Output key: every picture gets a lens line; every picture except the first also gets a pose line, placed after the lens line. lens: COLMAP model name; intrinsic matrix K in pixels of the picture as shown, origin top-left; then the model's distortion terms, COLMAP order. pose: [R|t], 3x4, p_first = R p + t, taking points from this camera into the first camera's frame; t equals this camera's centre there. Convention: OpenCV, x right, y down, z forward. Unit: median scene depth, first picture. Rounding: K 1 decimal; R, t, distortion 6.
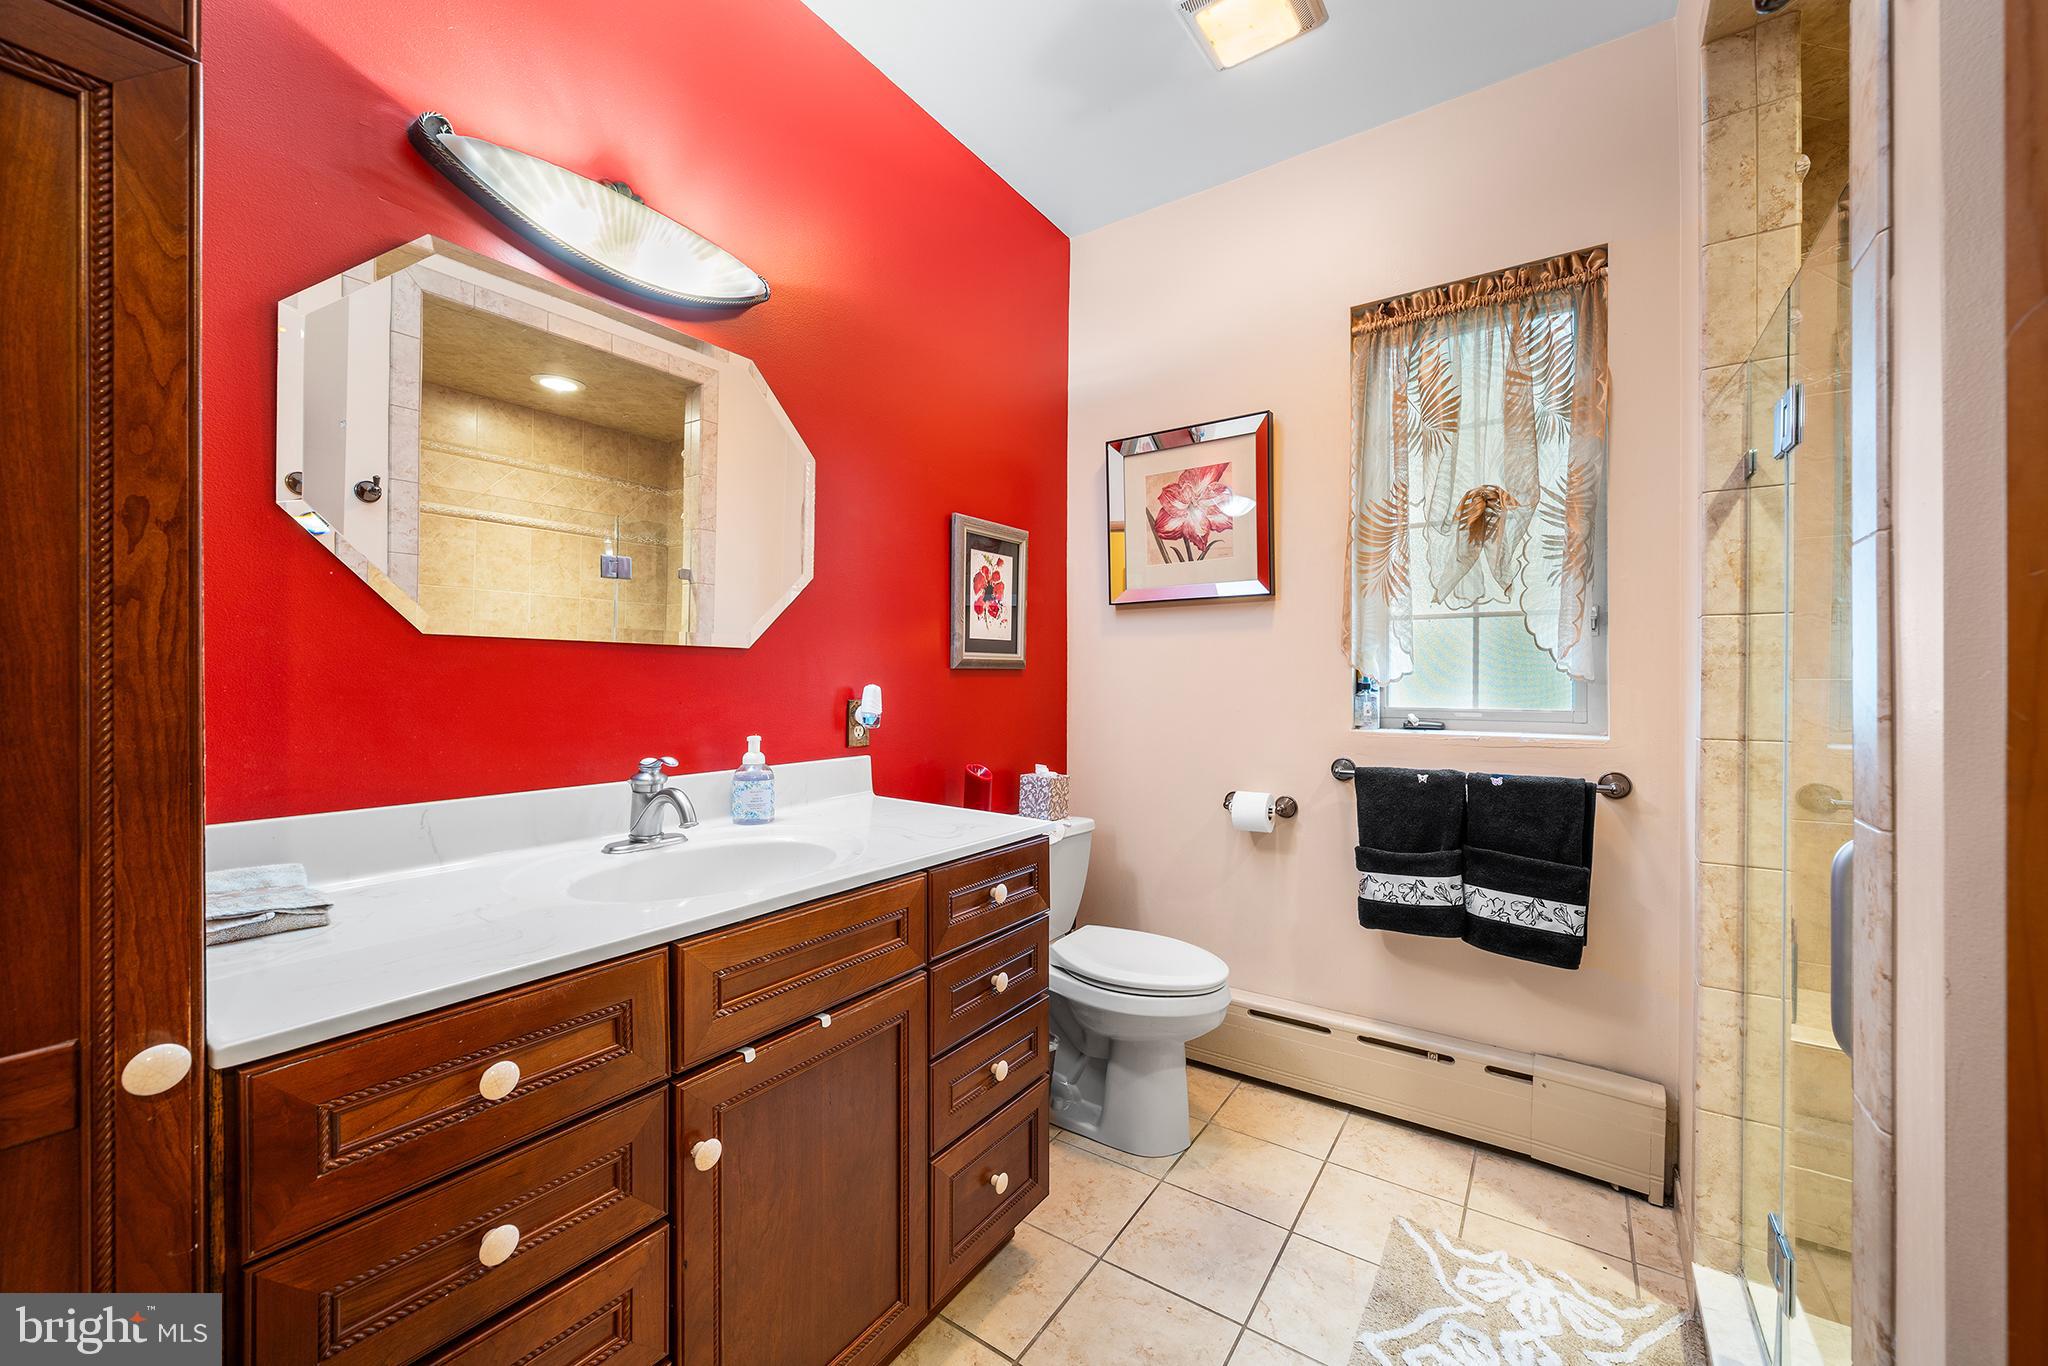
lens RADIAL K [[742.8, 0, 1031.8], [0, 742.8, 681.3], [0, 0, 1]] dist [-0.002848, -0.000429]
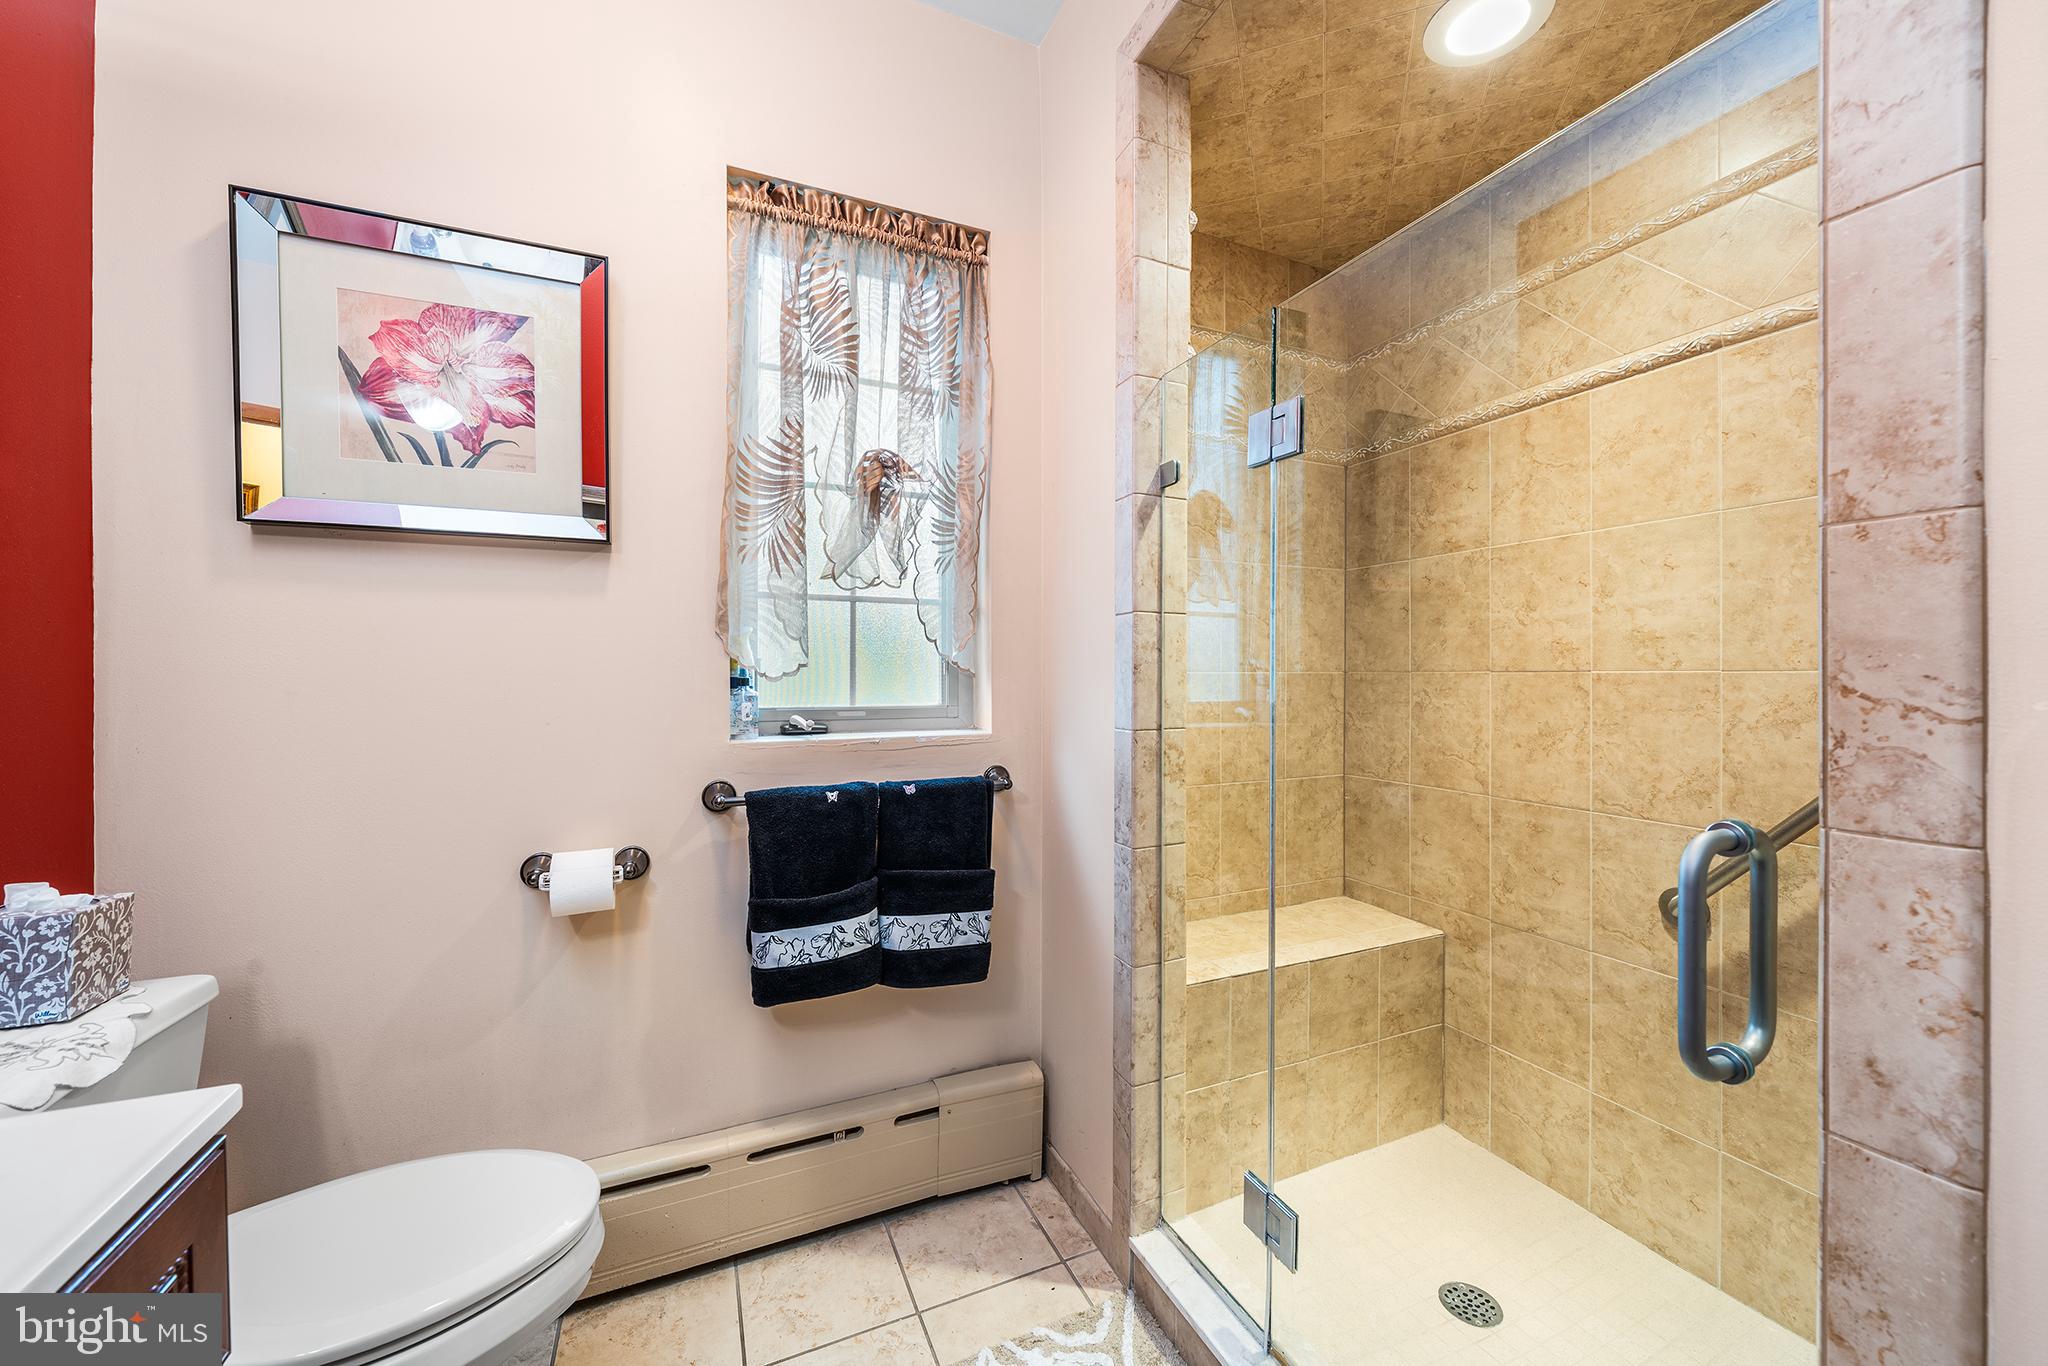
lens RADIAL K [[742.8, 0, 981.9], [0, 742.8, 674.5], [0, 0, 1]] dist [-0.002848, -0.000429]
pose [[0.533932, -0.003125, 0.845522, -0.064556], [0.001595, 0.999995, 0.002689, -0.002549], [-0.845526, -0.000087, 0.533934, 0.450077]]
